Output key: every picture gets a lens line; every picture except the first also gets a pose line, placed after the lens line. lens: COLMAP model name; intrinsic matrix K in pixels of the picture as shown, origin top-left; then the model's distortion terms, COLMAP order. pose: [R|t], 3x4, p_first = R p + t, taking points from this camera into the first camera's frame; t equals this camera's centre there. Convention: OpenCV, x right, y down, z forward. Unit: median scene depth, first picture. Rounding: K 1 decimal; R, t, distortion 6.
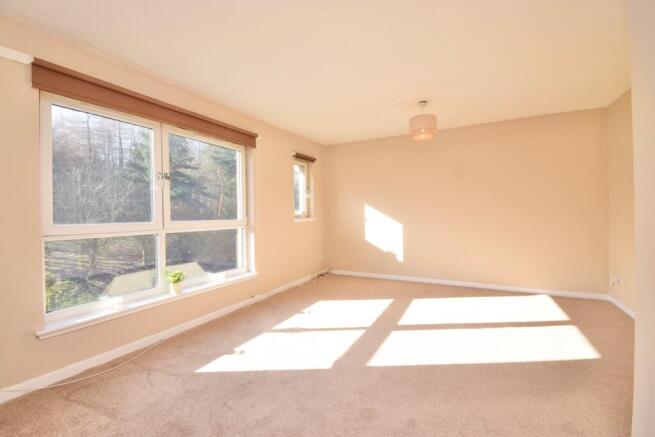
lens RADIAL K [[282.4, 0, 330.5], [0, 282.4, 214.5], [0, 0, 1]] dist [-0.039034, -0.000045]
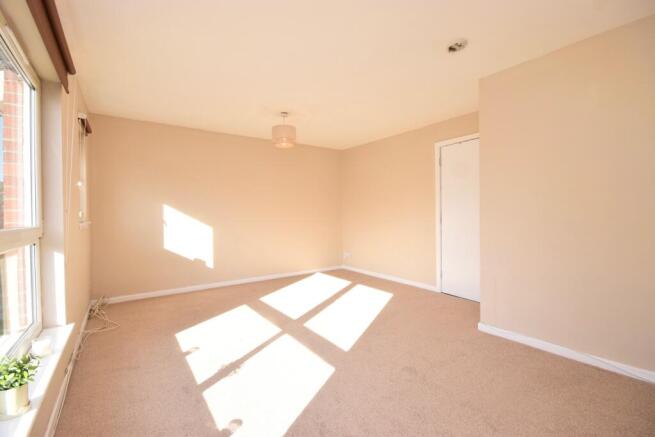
lens RADIAL K [[282.4, 0, 330.5], [0, 282.4, 214.5], [0, 0, 1]] dist [-0.039034, -0.000045]
pose [[0.424805, 0.003895, 0.905277, -0.551760], [0.006979, 0.999947, -0.007577, 0.003802], [-0.905258, 0.009537, 0.424755, 0.347450]]
